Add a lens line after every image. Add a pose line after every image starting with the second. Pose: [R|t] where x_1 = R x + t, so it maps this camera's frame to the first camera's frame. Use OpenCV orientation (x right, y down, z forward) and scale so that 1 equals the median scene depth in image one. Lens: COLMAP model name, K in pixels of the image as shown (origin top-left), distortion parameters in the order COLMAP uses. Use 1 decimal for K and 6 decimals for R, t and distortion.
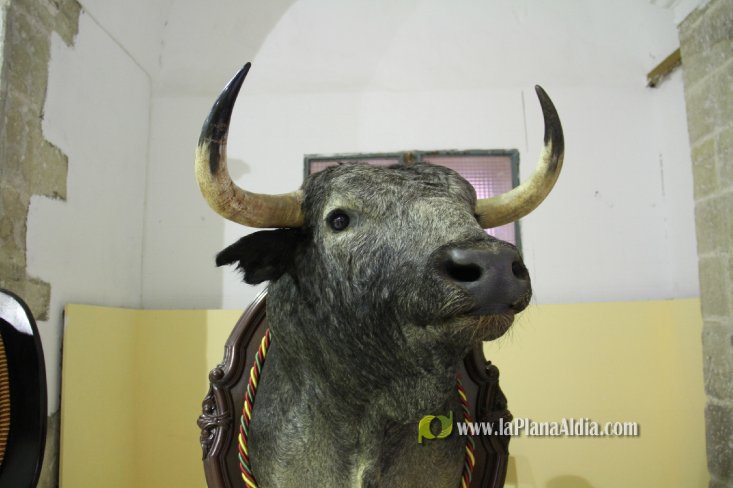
lens RADIAL K [[597.2, 0, 366.5], [0, 597.2, 244.0], [0, 0, 1]] dist [-0.171202, 0.123682]
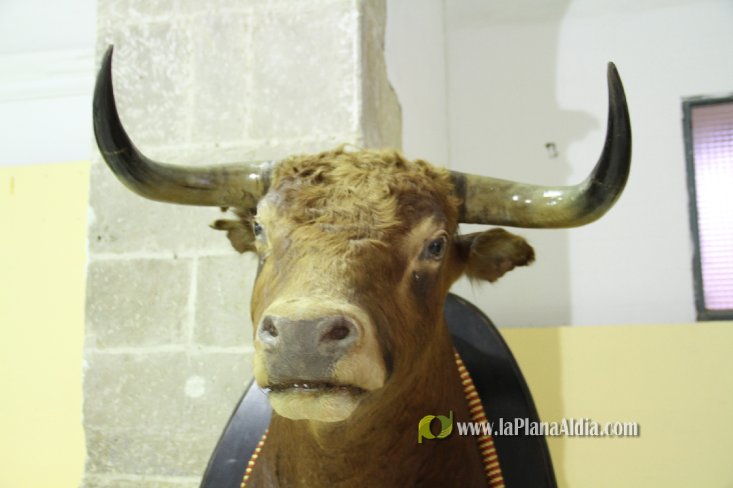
lens RADIAL K [[779.5, 0, 366.5], [0, 779.5, 244.0], [0, 0, 1]] dist [-0.001099, 0.001208]
pose [[0.972837, -0.031071, -0.229399, -0.401510], [0.028920, 0.999501, -0.012731, 0.027585], [0.229680, 0.005751, 0.973249, 0.087049]]
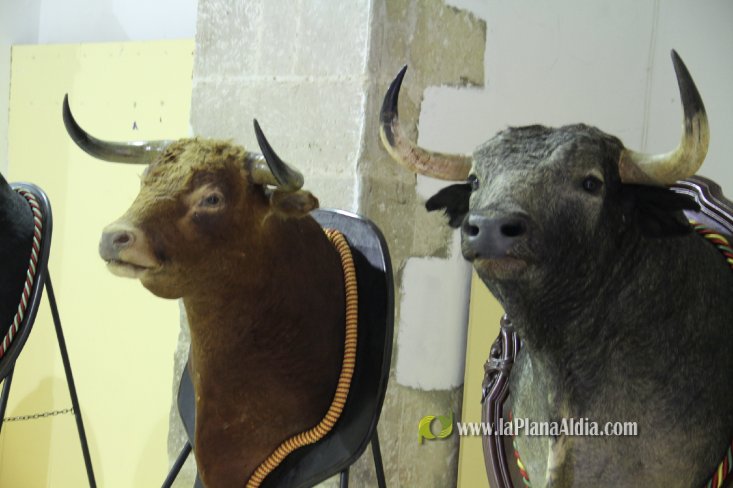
lens RADIAL K [[1644.7, 0, 365.6], [0, 1644.7, 256.6], [0, 0, 1]] dist [0.390912, 0.156763]
pose [[0.750659, 0.063336, -0.657647, 0.785233], [0.008425, 0.994396, 0.105385, -0.095469], [0.660636, -0.084649, 0.745919, -0.672674]]
